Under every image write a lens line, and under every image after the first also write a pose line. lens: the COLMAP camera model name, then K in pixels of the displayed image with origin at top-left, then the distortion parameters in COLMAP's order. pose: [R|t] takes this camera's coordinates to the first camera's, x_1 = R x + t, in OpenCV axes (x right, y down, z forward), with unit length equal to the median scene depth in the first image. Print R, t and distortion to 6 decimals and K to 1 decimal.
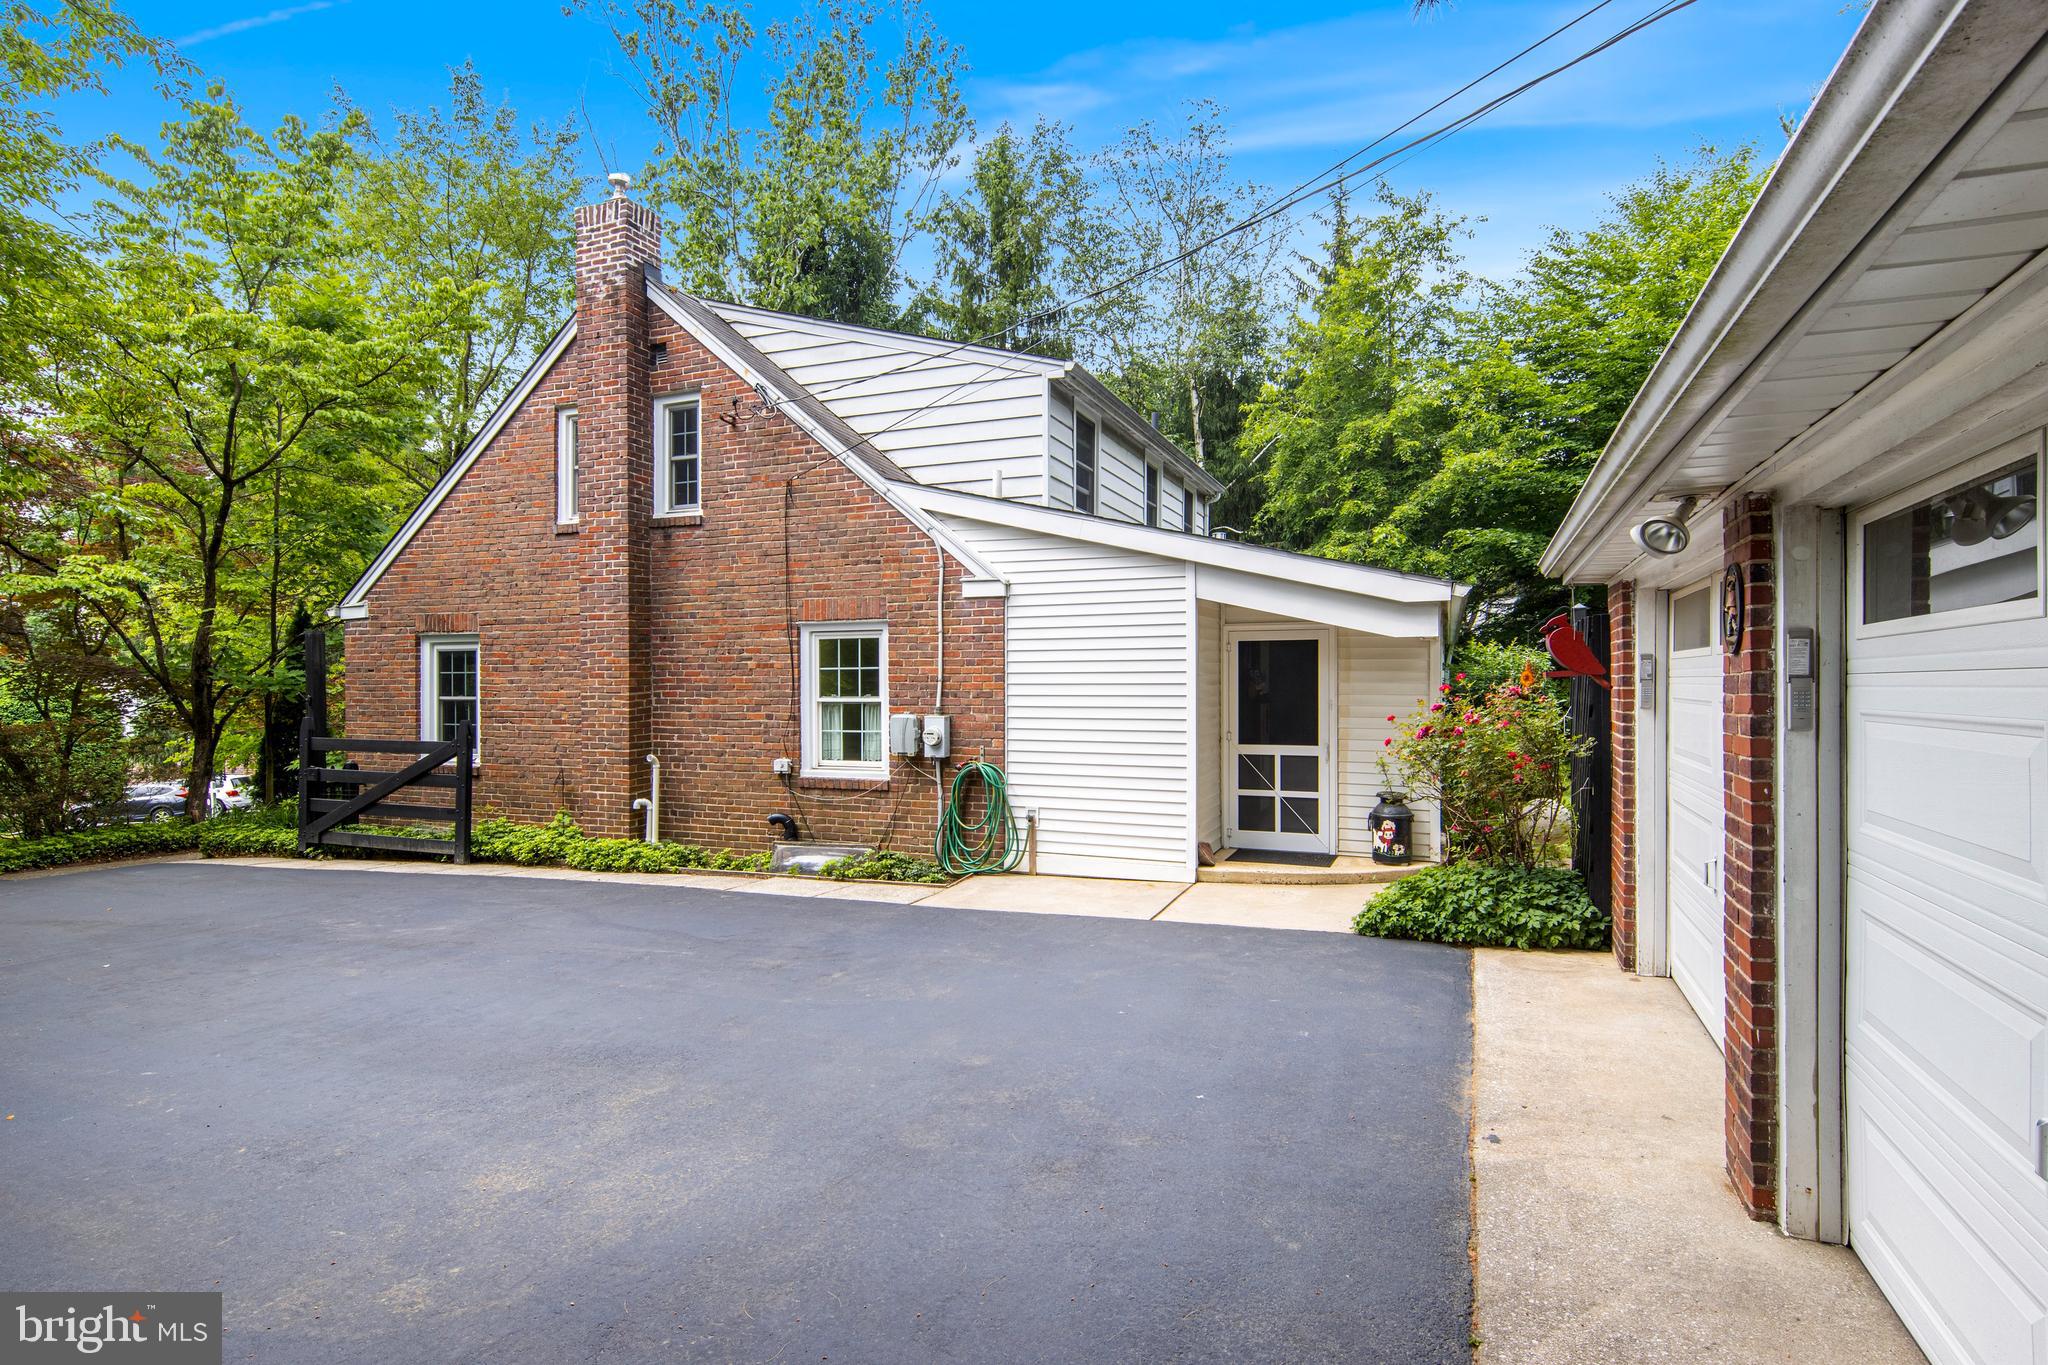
lens RADIAL K [[1044.0, 0, 1023.1], [0, 1044.0, 684.9], [0, 0, 1]] dist [0.010576, -0.001296]
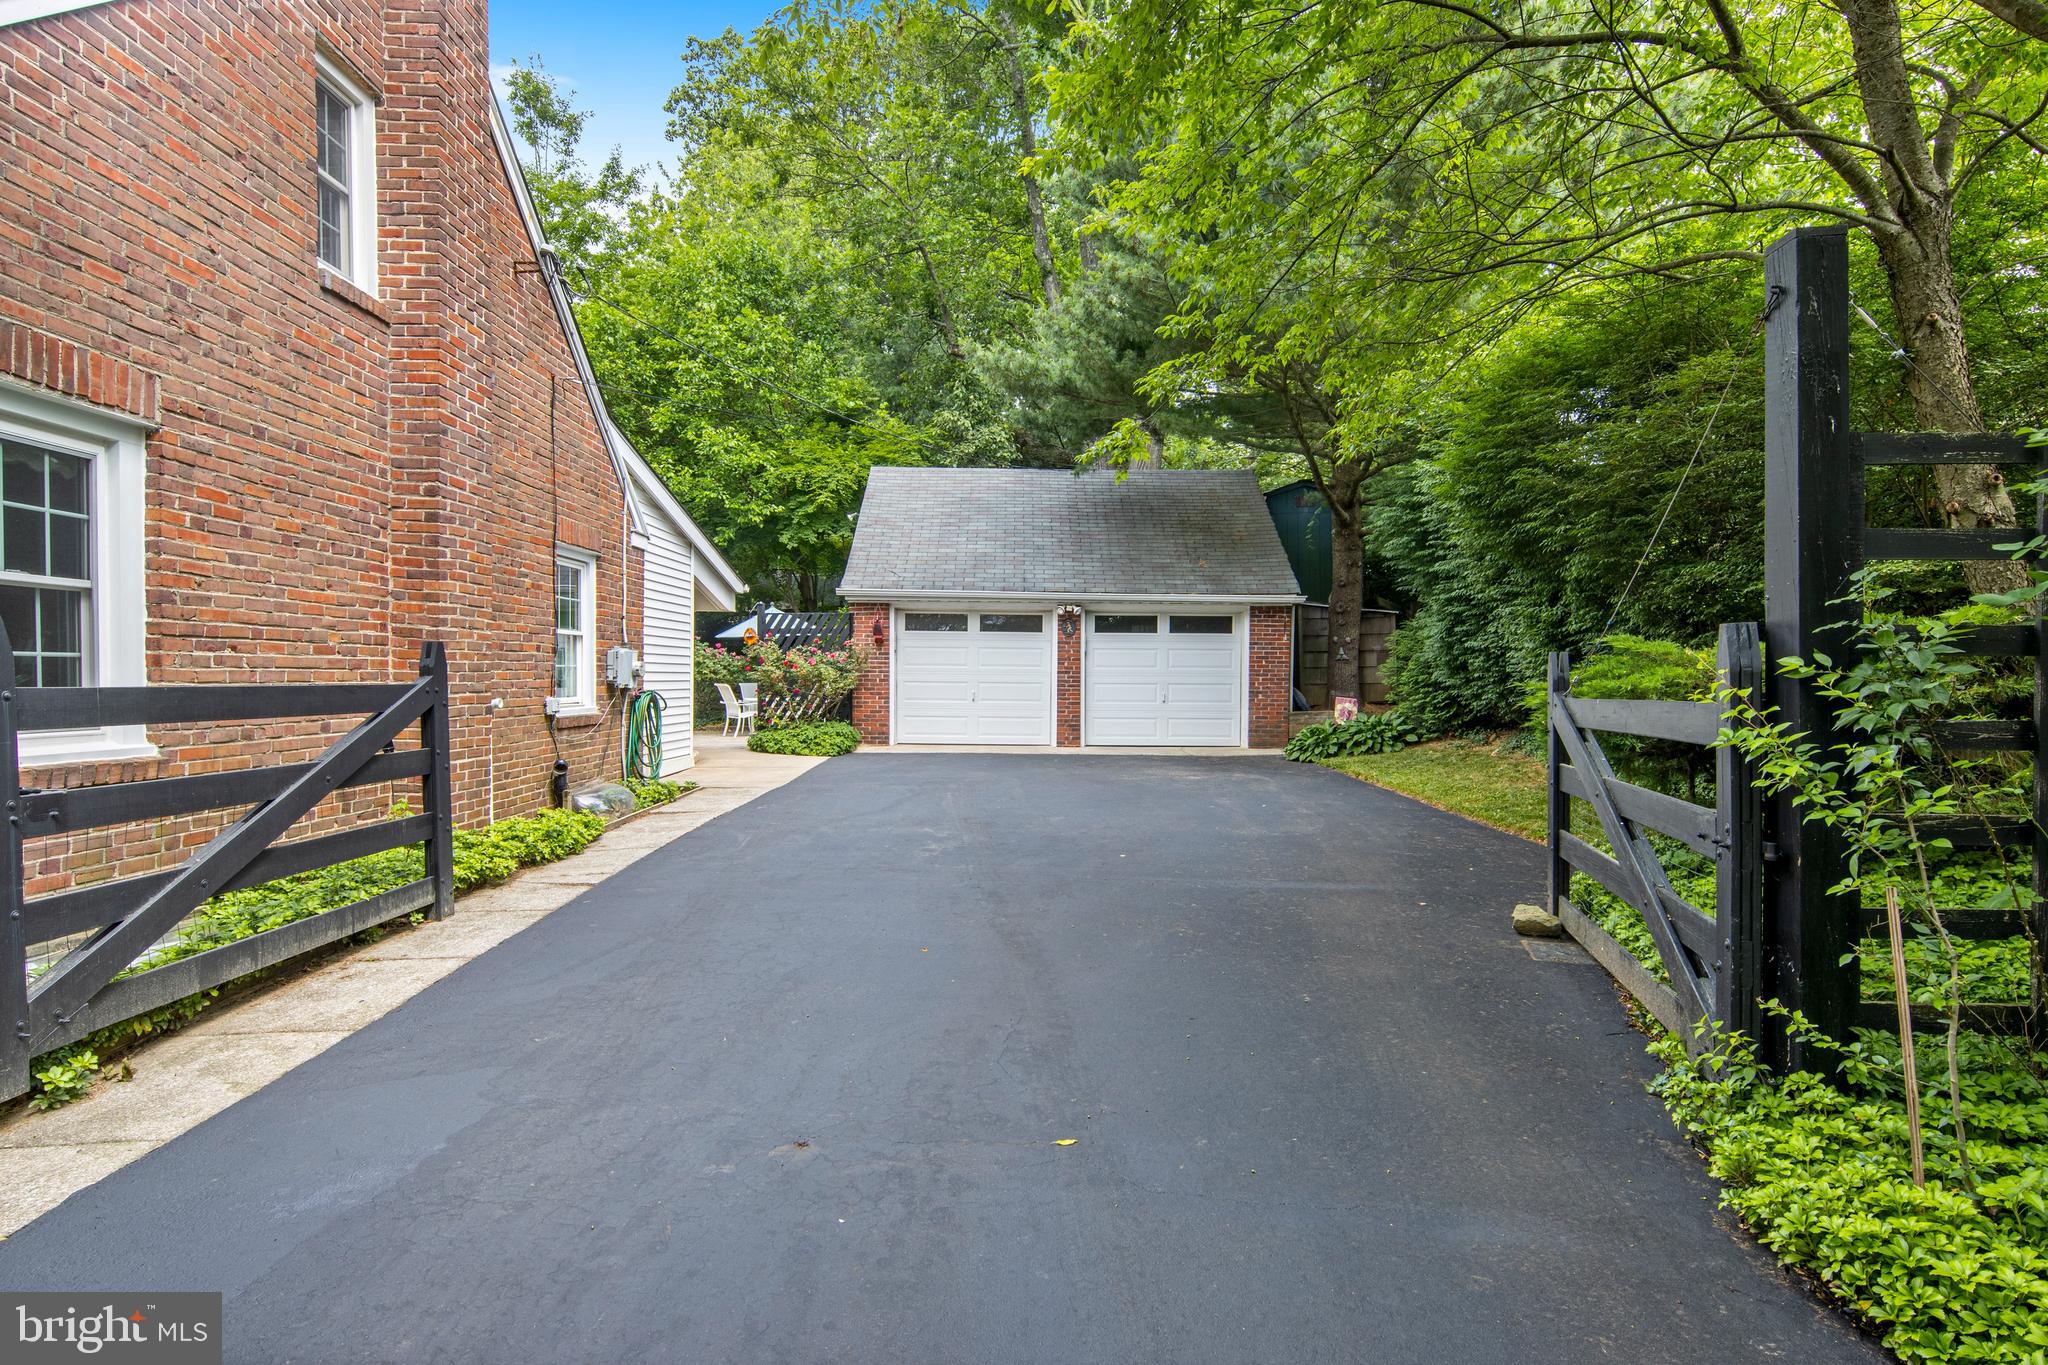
lens RADIAL K [[1053.8, 0, 1023.3], [0, 1053.8, 699.6], [0, 0, 1]] dist [0.015813, -0.005970]
pose [[-0.389242, -0.021692, 0.920880, -1.119933], [-0.006288, 0.999762, 0.020893, 0.049145], [-0.921114, 0.002341, -0.389285, 0.927013]]
